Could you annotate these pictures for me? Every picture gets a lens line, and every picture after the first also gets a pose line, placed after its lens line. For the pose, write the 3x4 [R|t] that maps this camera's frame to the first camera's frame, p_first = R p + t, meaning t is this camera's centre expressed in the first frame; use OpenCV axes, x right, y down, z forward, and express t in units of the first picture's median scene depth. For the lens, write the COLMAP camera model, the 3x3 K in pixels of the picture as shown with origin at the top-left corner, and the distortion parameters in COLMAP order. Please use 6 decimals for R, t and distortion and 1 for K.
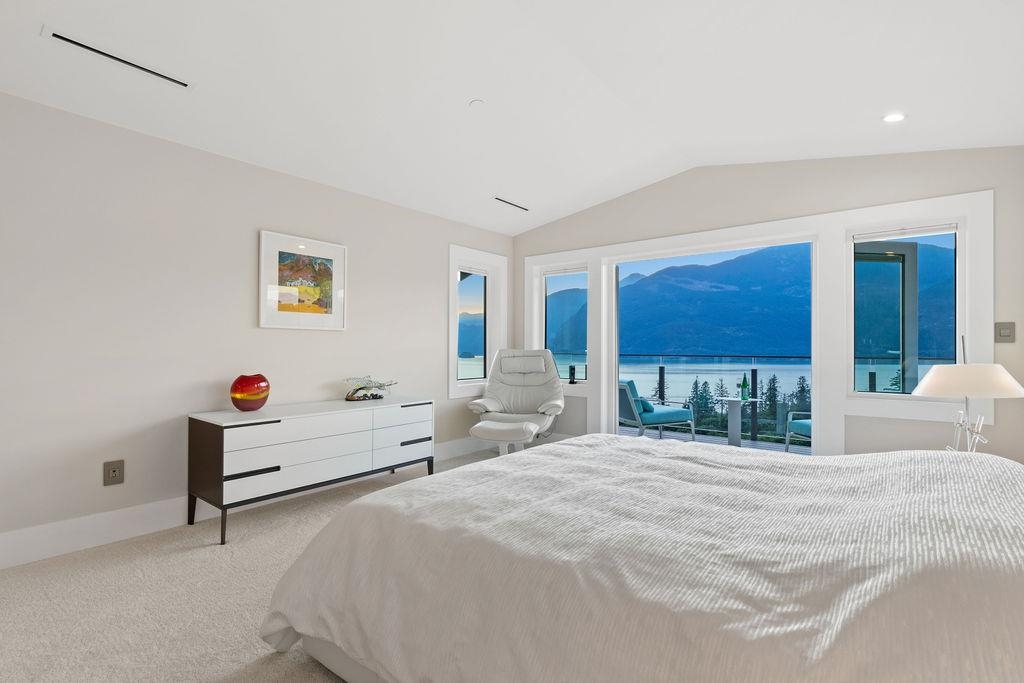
lens RADIAL K [[485.3, 0, 512.0], [0, 485.3, 341.5], [0, 0, 1]] dist [-0.001002, -0.000469]
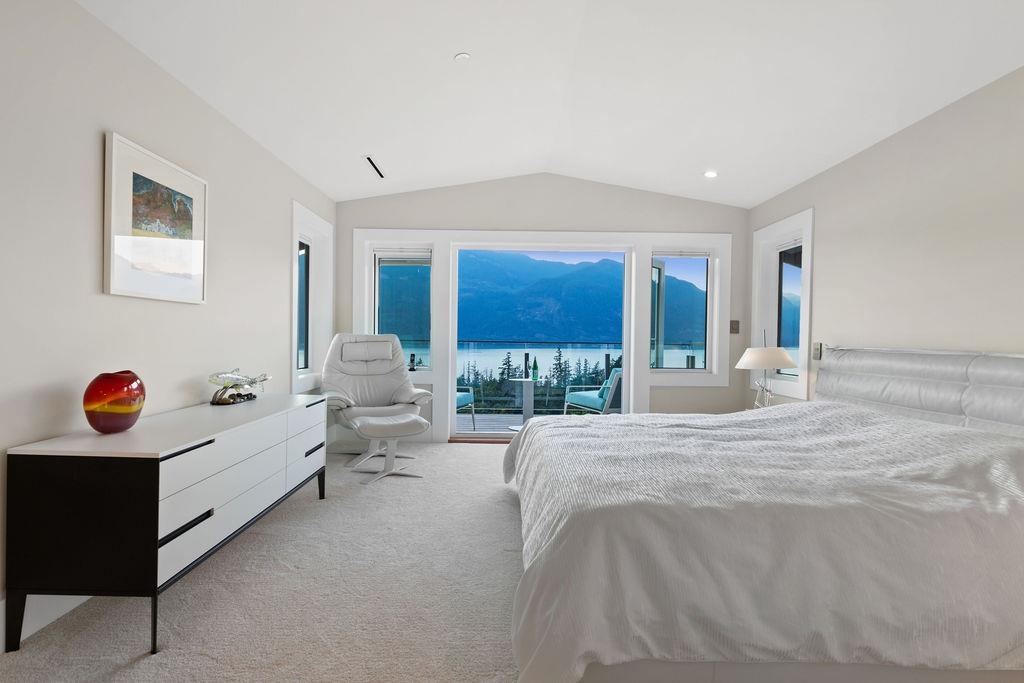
lens RADIAL K [[491.7, 0, 512.0], [0, 491.7, 341.5], [0, 0, 1]] dist [0.006324, -0.000975]
pose [[0.782933, 0.002092, 0.622102, -0.463894], [-0.020846, 0.999521, 0.022874, 0.005692], [-0.621756, -0.030877, 0.782602, 0.185235]]
